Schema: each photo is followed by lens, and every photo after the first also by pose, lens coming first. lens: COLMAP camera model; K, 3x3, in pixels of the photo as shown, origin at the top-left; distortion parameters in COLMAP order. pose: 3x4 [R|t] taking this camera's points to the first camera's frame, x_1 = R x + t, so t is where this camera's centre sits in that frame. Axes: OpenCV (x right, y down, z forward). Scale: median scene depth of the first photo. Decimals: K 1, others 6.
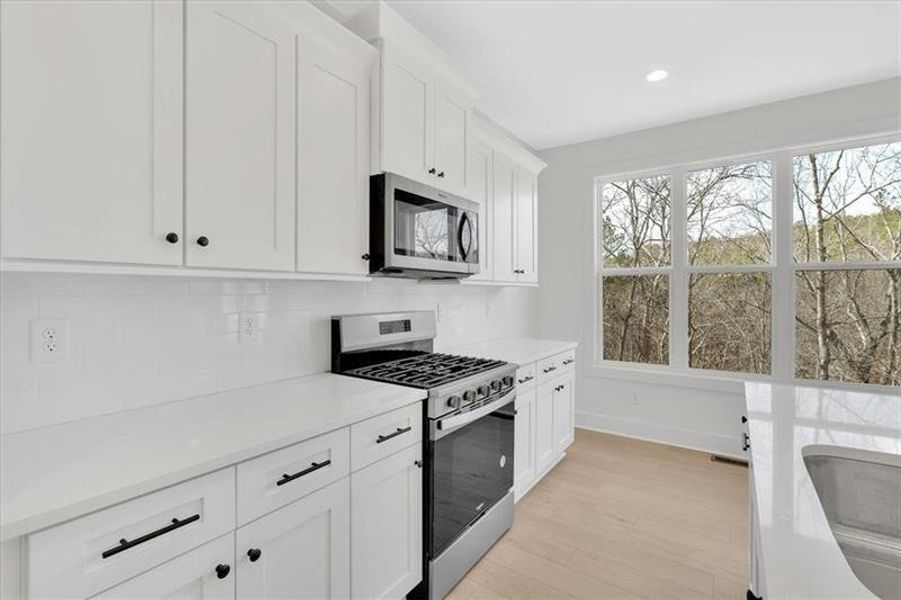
lens RADIAL K [[406.7, 0, 448.2], [0, 406.7, 293.7], [0, 0, 1]] dist [0.005852, -0.000030]
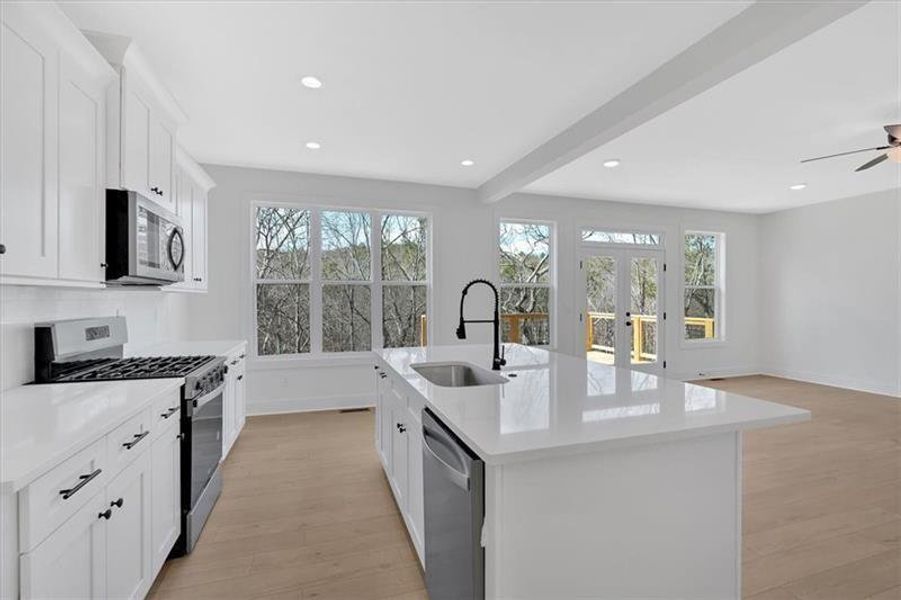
lens RADIAL K [[406.7, 0, 450.7], [0, 406.7, 297.6], [0, 0, 1]] dist [0.005852, -0.000030]
pose [[0.603405, 0.004531, 0.797422, -0.411463], [-0.001459, 0.999988, -0.004578, -0.001800], [-0.797434, 0.001599, 0.603405, -0.296101]]
